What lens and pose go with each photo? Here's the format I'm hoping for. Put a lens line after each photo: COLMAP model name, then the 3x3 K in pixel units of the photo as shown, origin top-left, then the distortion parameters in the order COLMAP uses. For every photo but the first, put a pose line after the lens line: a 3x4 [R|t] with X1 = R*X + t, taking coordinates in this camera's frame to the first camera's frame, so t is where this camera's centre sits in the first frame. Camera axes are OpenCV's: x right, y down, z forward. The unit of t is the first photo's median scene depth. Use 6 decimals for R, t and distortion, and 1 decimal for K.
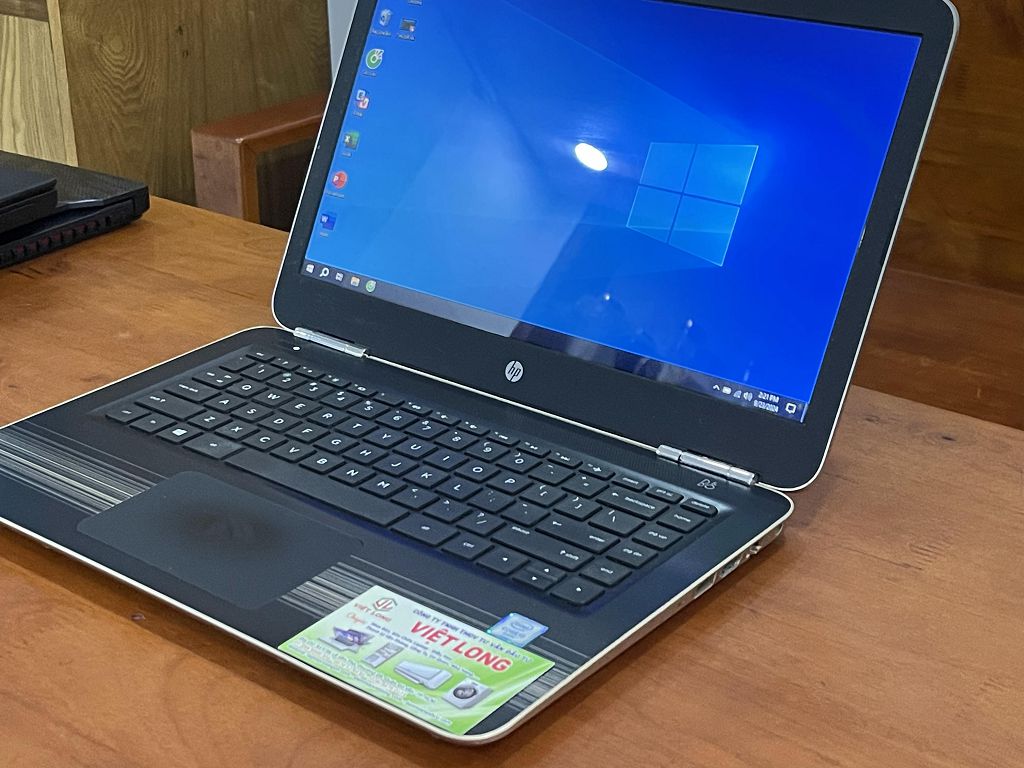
lens RADIAL K [[1656.9, 0, 512.3], [0, 1656.9, 388.2], [0, 0, 1]] dist [0.073616, 0.000000]
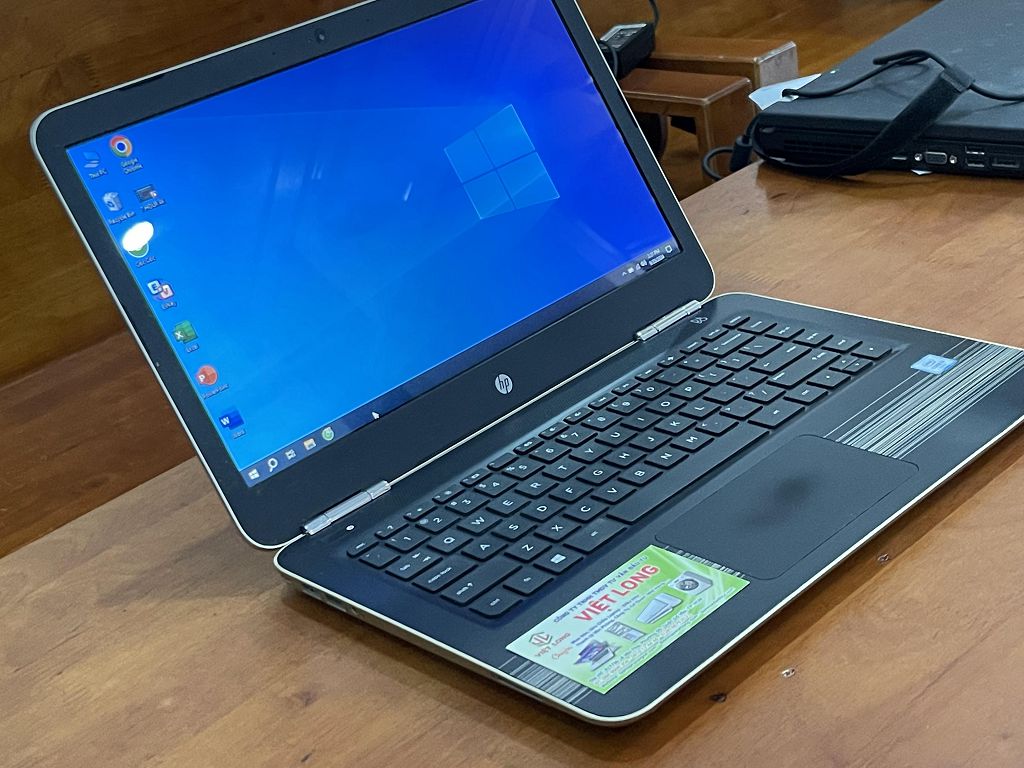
lens RADIAL K [[1656.9, 0, 522.2], [0, 1656.9, 380.0], [0, 0, 1]] dist [0.073616, 0.000000]
pose [[0.121288, -0.430577, 0.894367, -0.983465], [0.546269, 0.781256, 0.302041, -0.339361], [-0.828782, 0.451931, 0.329968, 0.673949]]
